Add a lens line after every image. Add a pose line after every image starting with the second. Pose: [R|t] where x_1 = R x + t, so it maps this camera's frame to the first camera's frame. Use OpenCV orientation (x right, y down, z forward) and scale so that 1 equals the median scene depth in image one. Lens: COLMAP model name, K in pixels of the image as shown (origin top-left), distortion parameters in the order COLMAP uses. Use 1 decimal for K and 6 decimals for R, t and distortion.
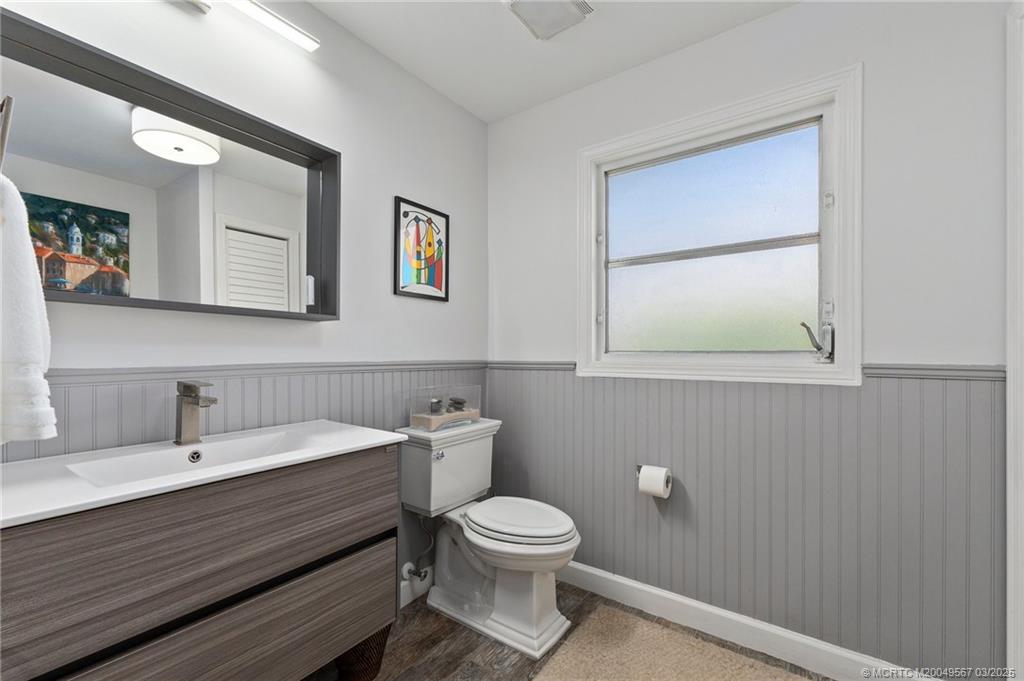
lens RADIAL K [[432.6, 0, 500.0], [0, 432.6, 347.8], [0, 0, 1]] dist [-0.000086, 0.000110]
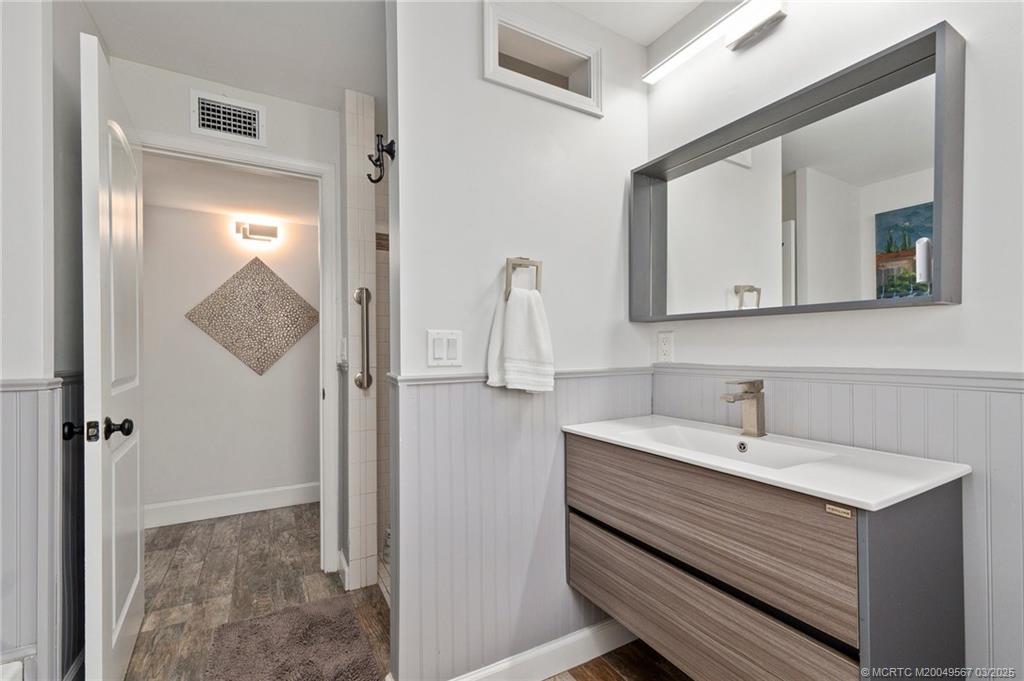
lens RADIAL K [[432.6, 0, 500.0], [0, 432.6, 347.8], [0, 0, 1]] dist [-0.000086, 0.000110]
pose [[-0.422172, -0.006155, -0.906495, 0.625177], [0.009274, 0.999895, -0.011108, 0.002773], [0.906469, -0.013097, -0.422070, 0.998210]]
